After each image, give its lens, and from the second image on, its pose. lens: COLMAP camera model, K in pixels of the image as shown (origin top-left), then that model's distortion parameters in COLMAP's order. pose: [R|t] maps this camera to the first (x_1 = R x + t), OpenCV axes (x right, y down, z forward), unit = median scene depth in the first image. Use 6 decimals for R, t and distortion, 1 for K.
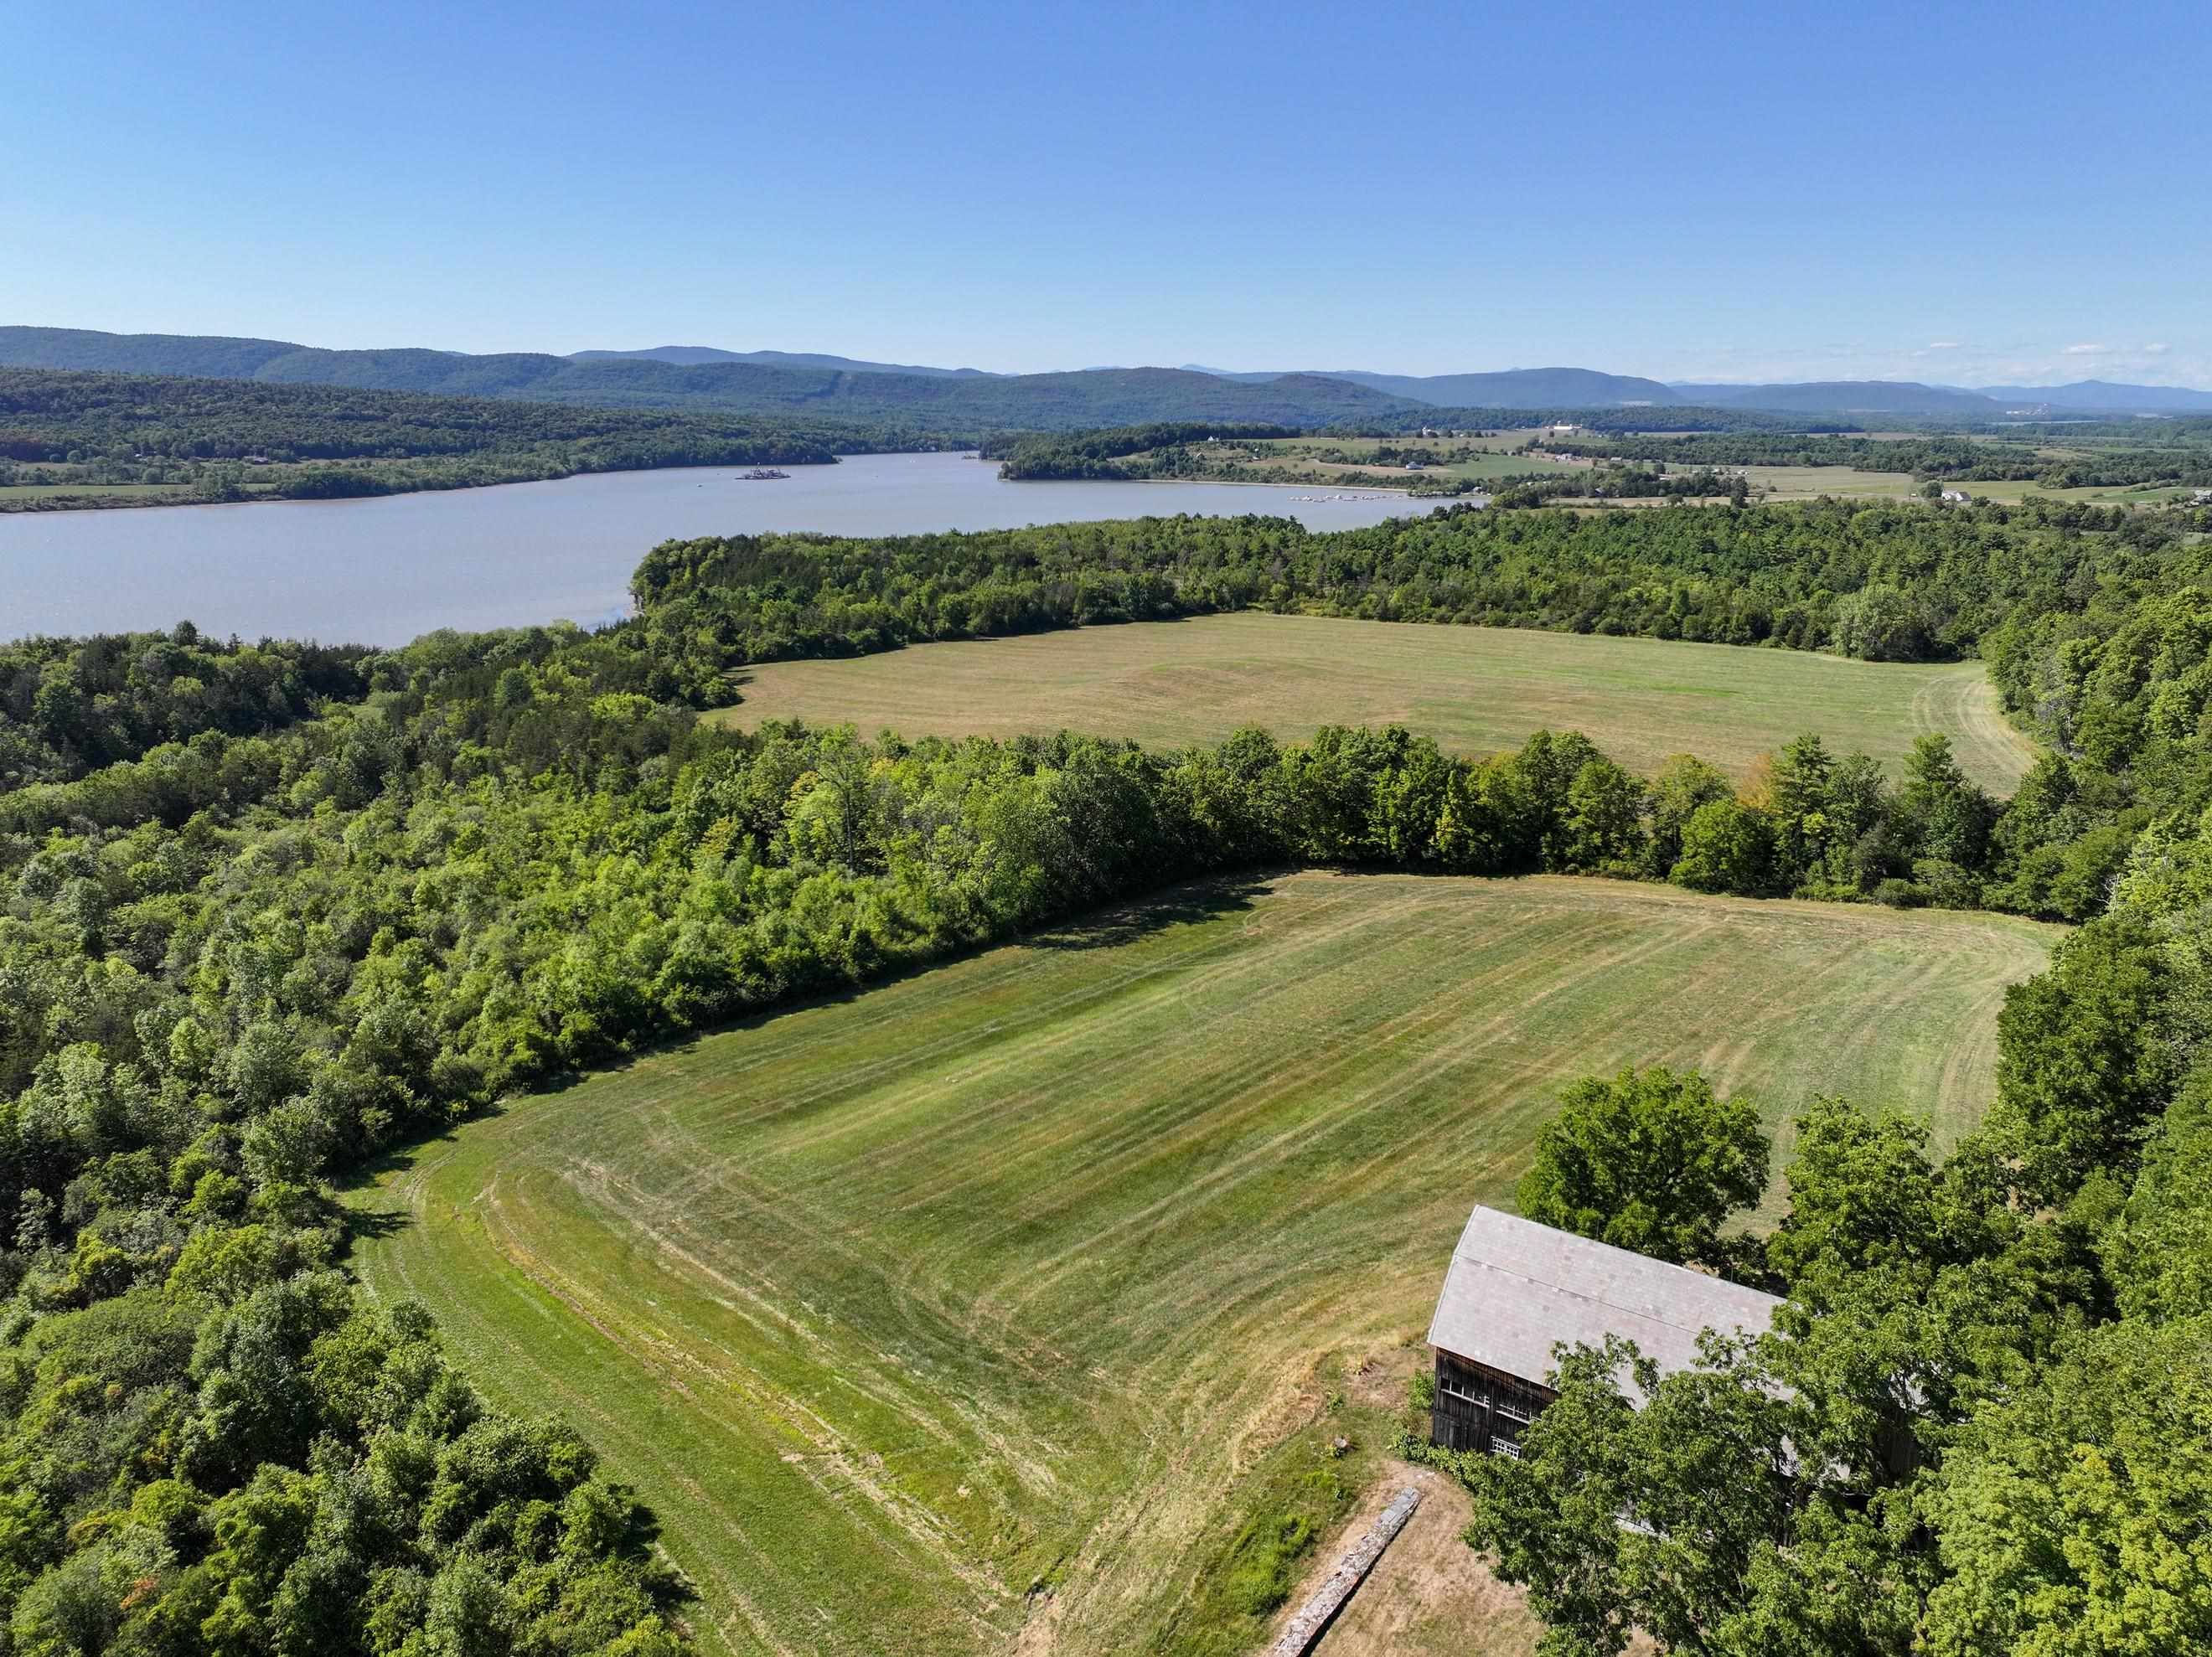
lens RADIAL K [[1553.1, 0, 1106.0], [0, 1553.1, 828.5], [0, 0, 1]] dist [0.007320, -0.002305]
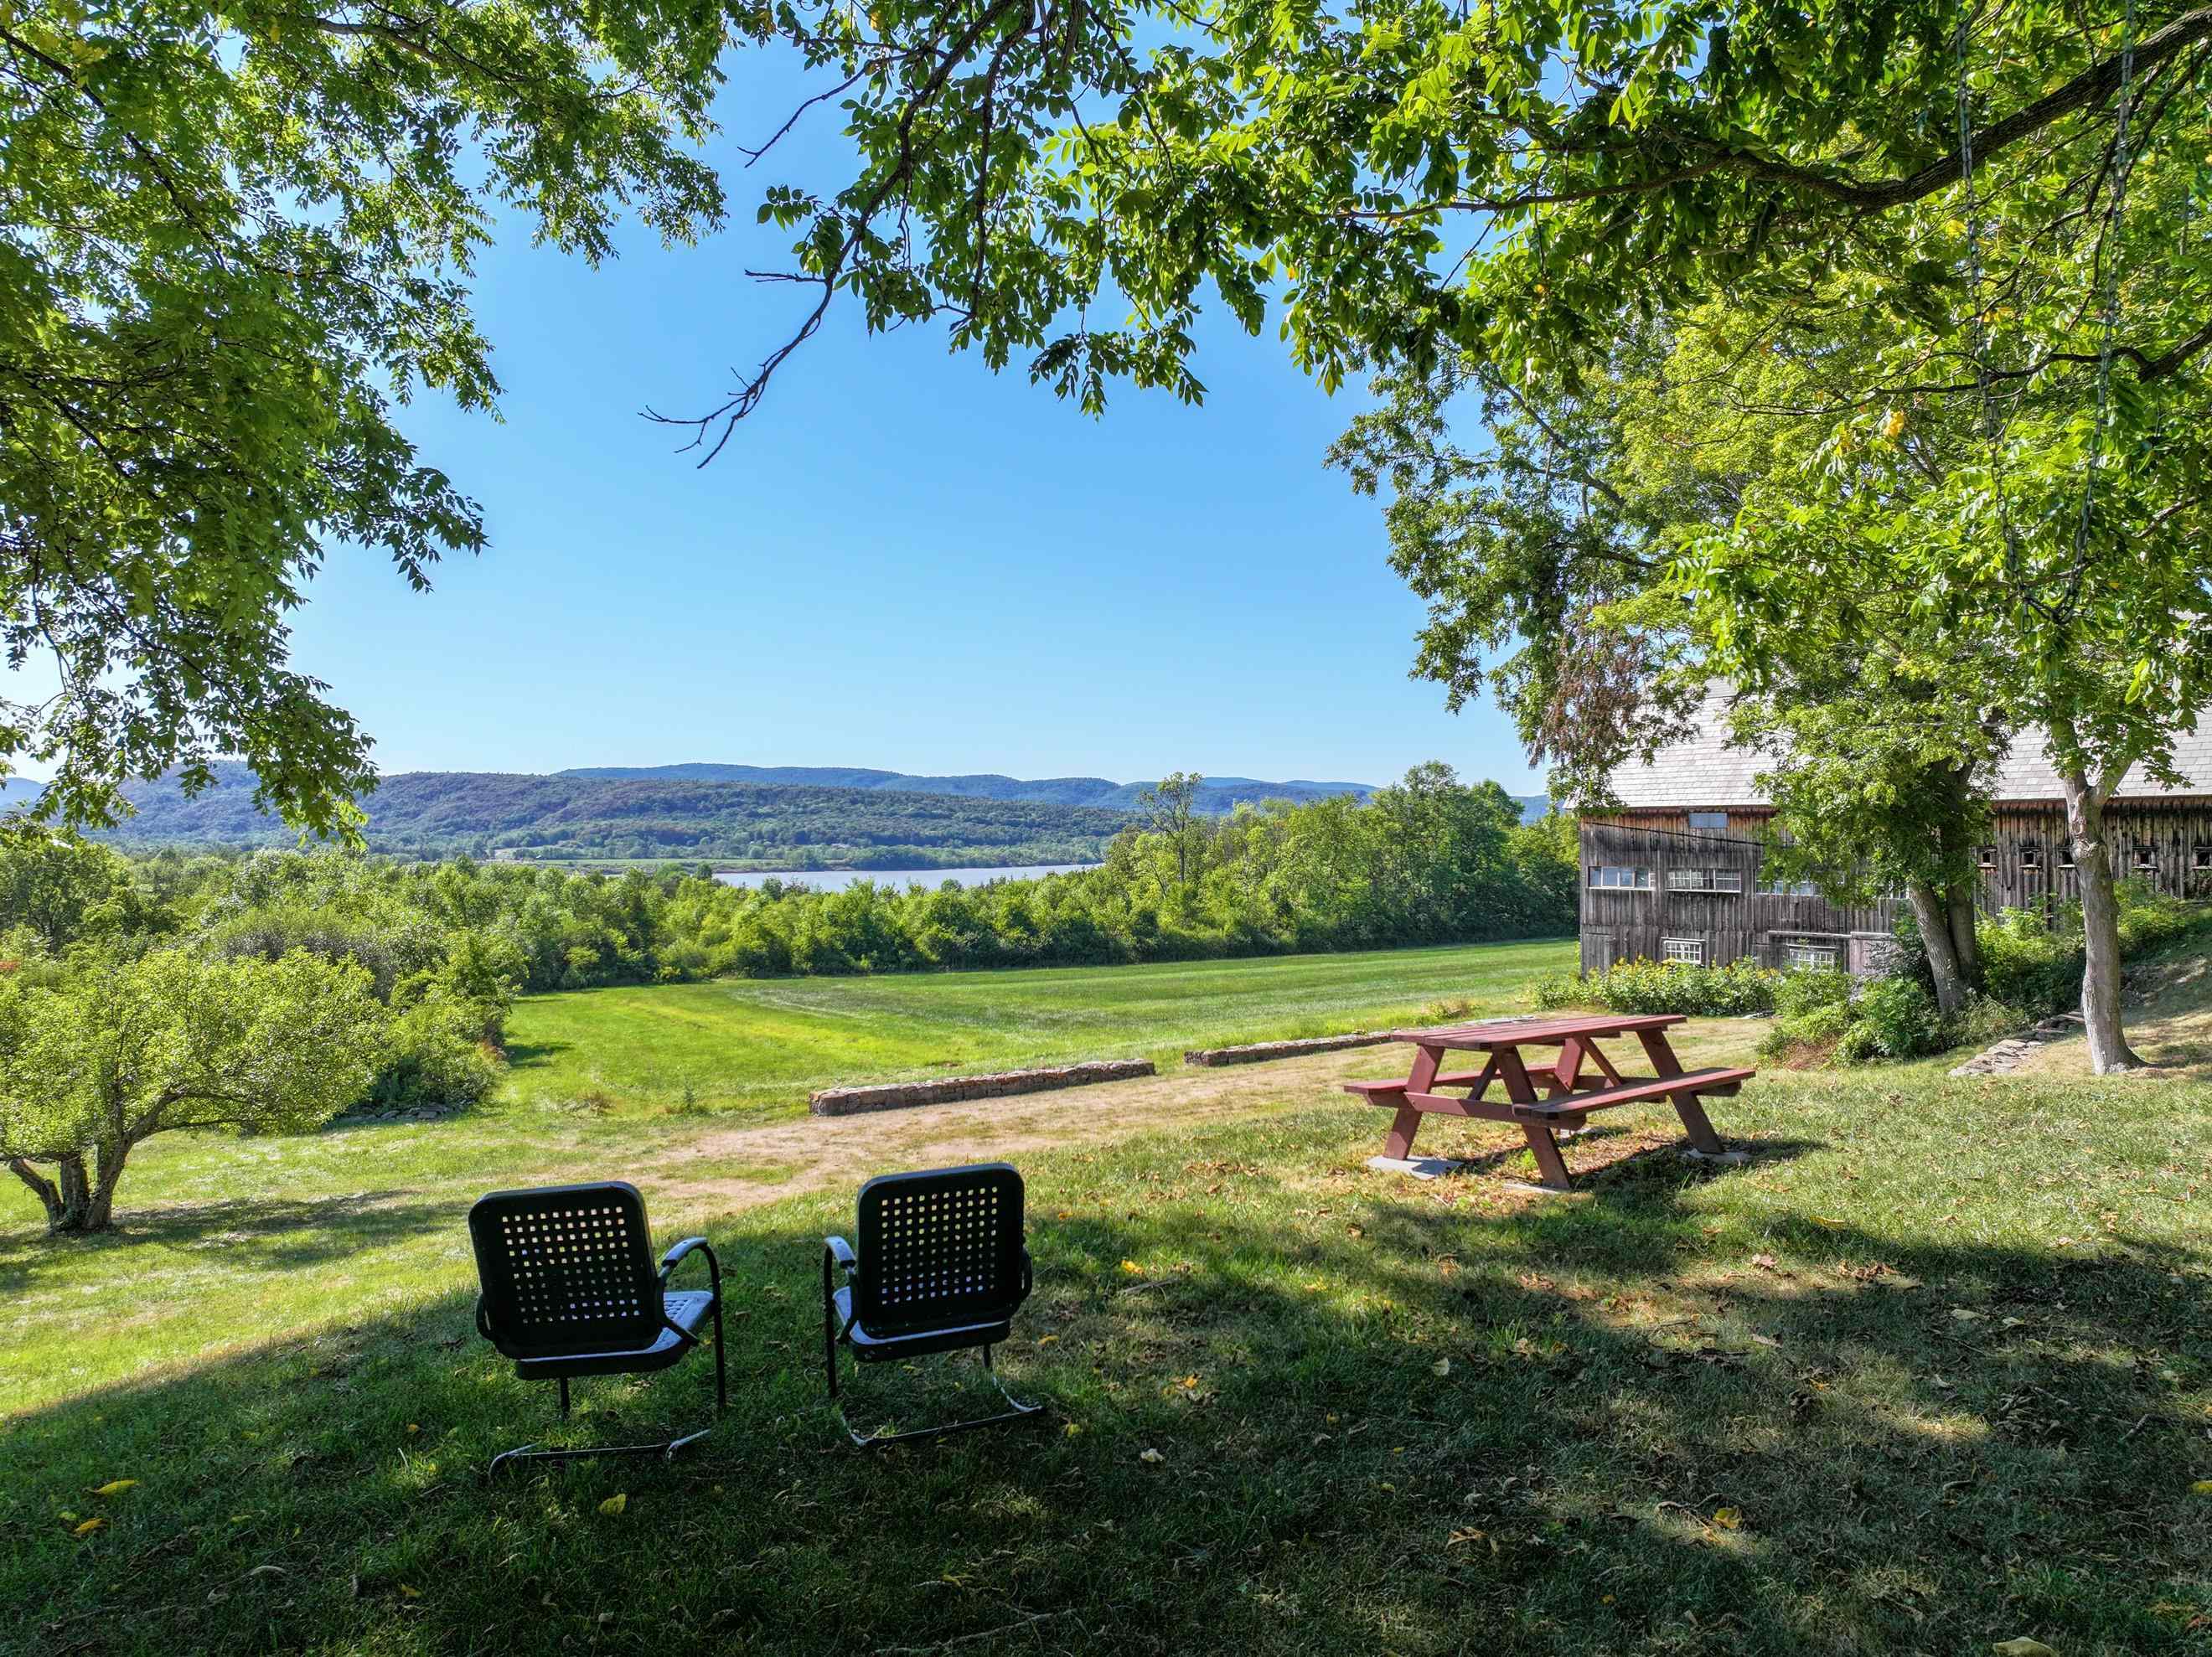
lens RADIAL K [[1553.1, 0, 1106.0], [0, 1553.1, 828.5], [0, 0, 1]] dist [0.007320, -0.002305]
pose [[0.945888, -0.001994, -0.324488, 0.040298], [-0.084434, 0.964024, -0.252049, 0.088712], [0.313317, 0.265808, 0.911690, 0.056044]]
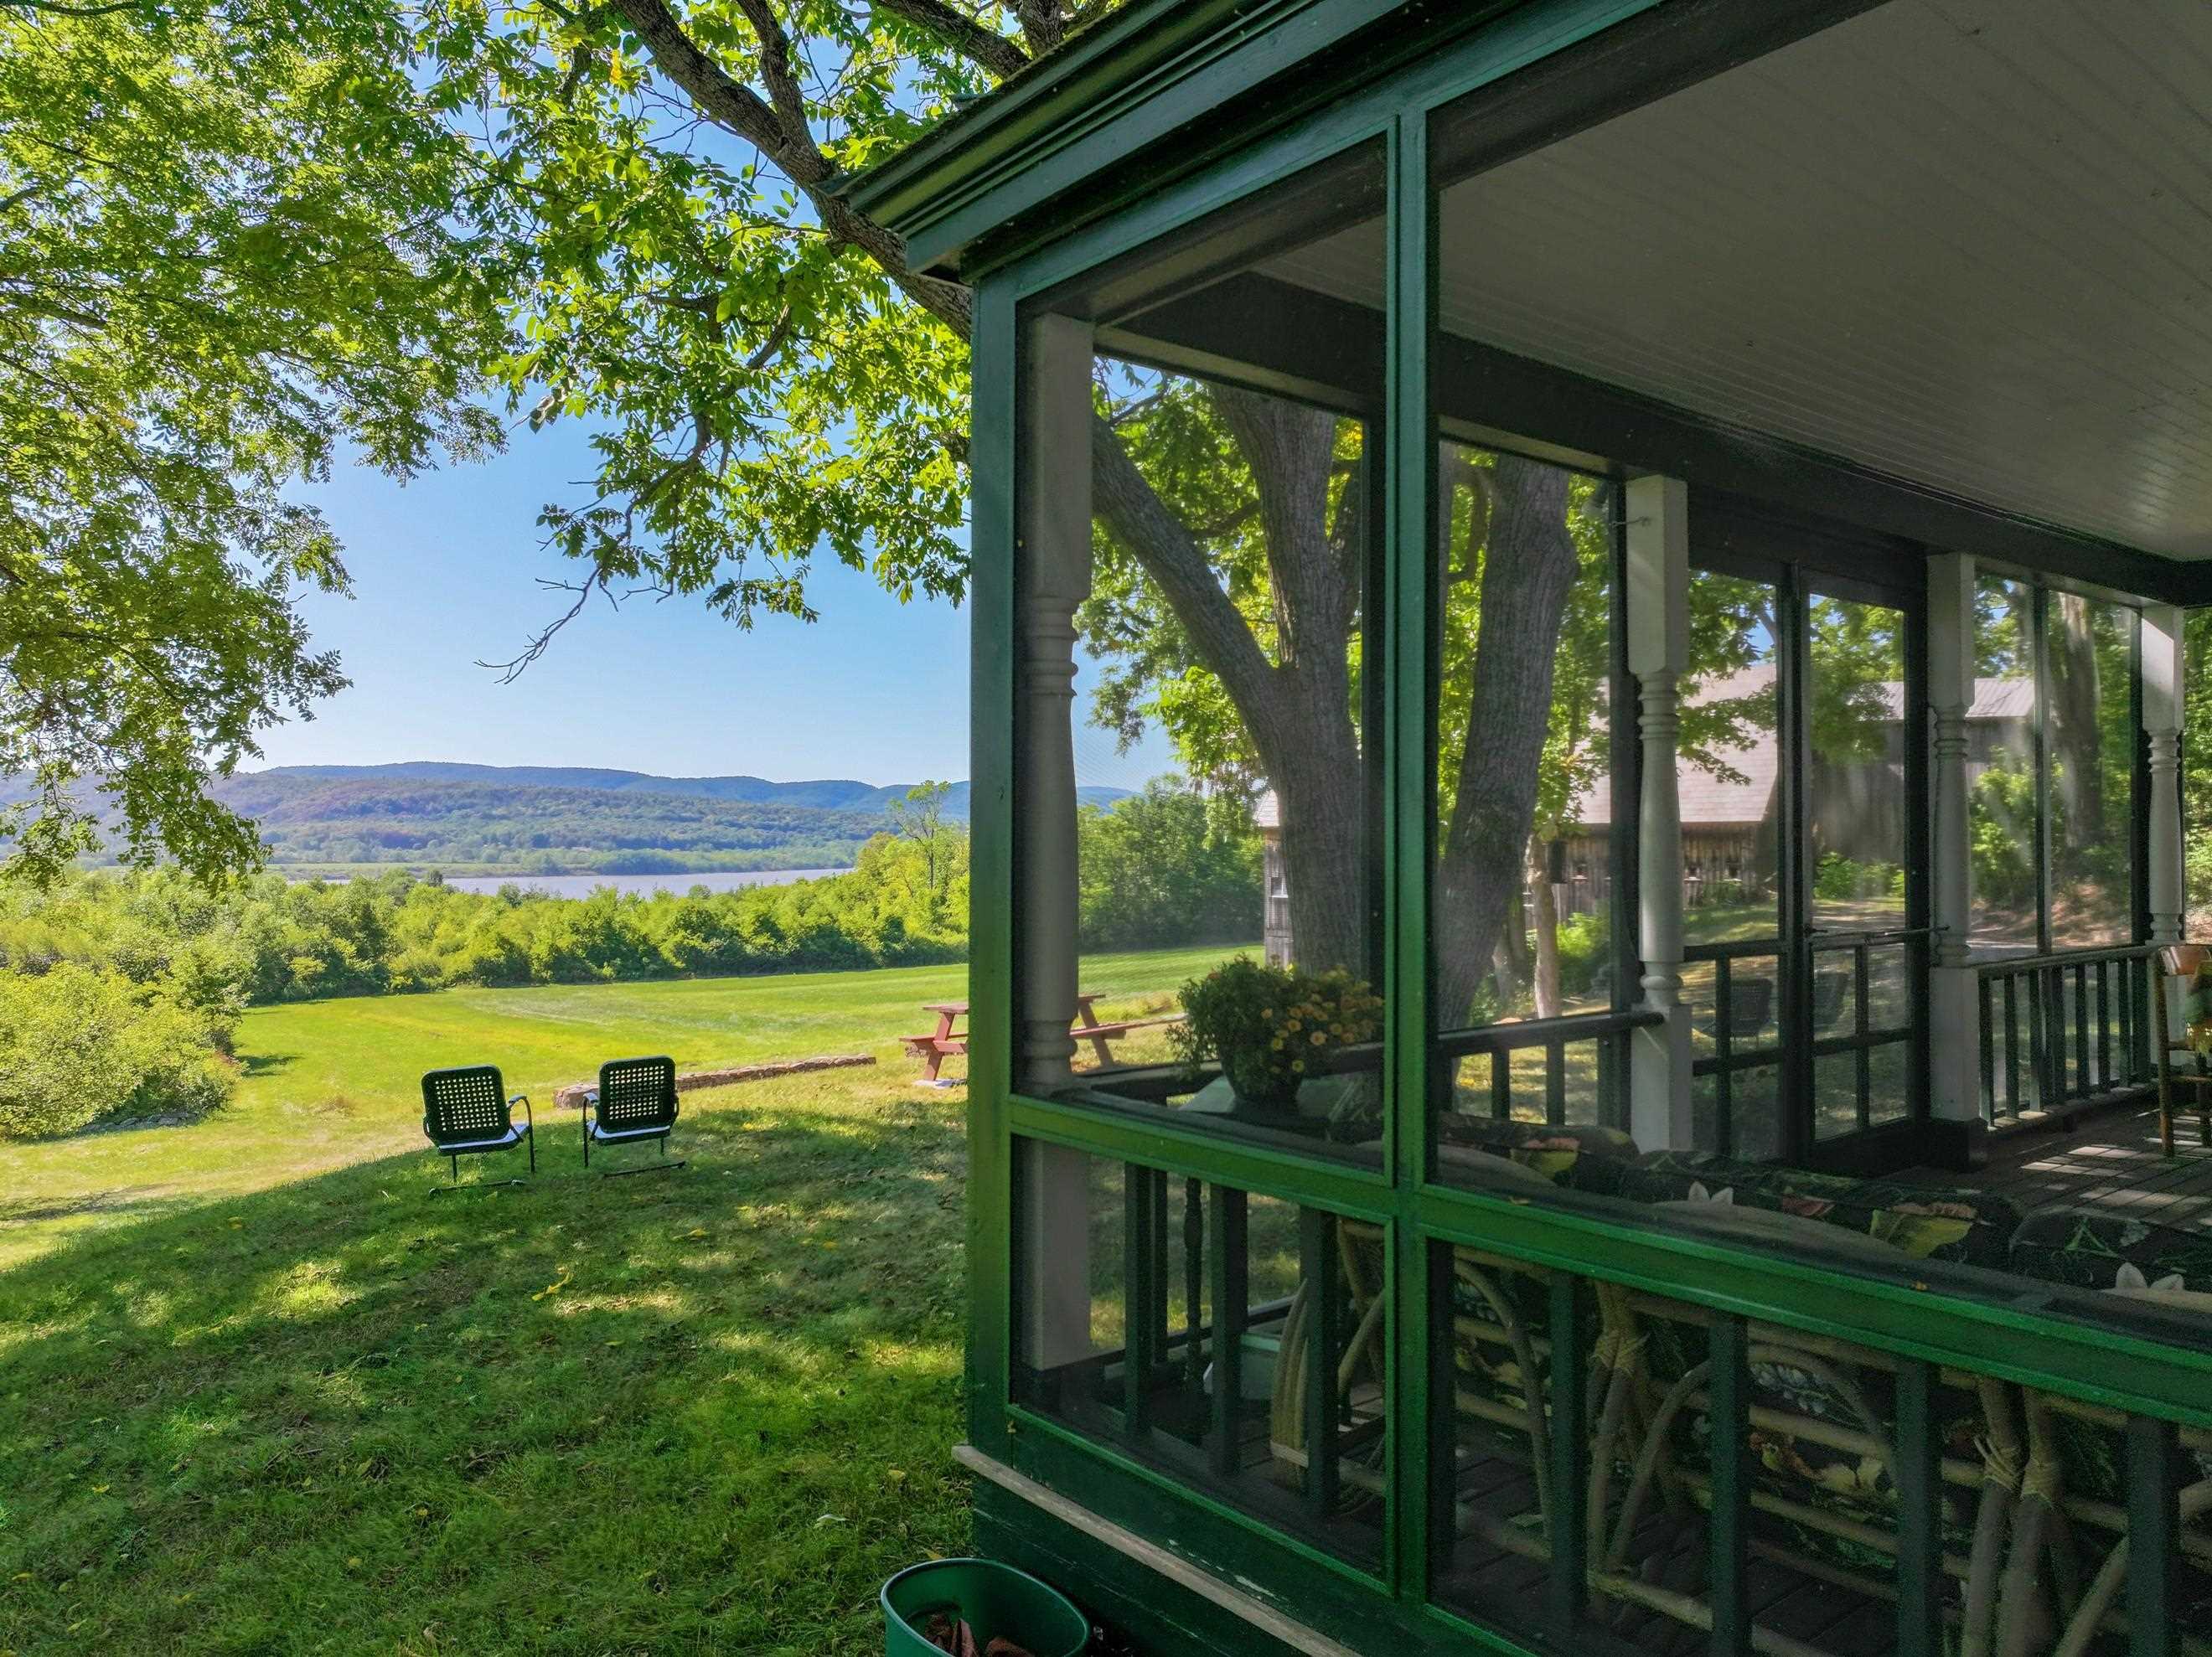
lens RADIAL K [[1550.8, 0, 1135.9], [0, 1550.8, 817.2], [0, 0, 1]] dist [-0.013426, -0.005646]
pose [[0.987801, -0.000279, -0.155720, 0.046003], [-0.042690, 0.961200, -0.272529, 0.090613], [0.149754, 0.275852, 0.949463, 0.045462]]
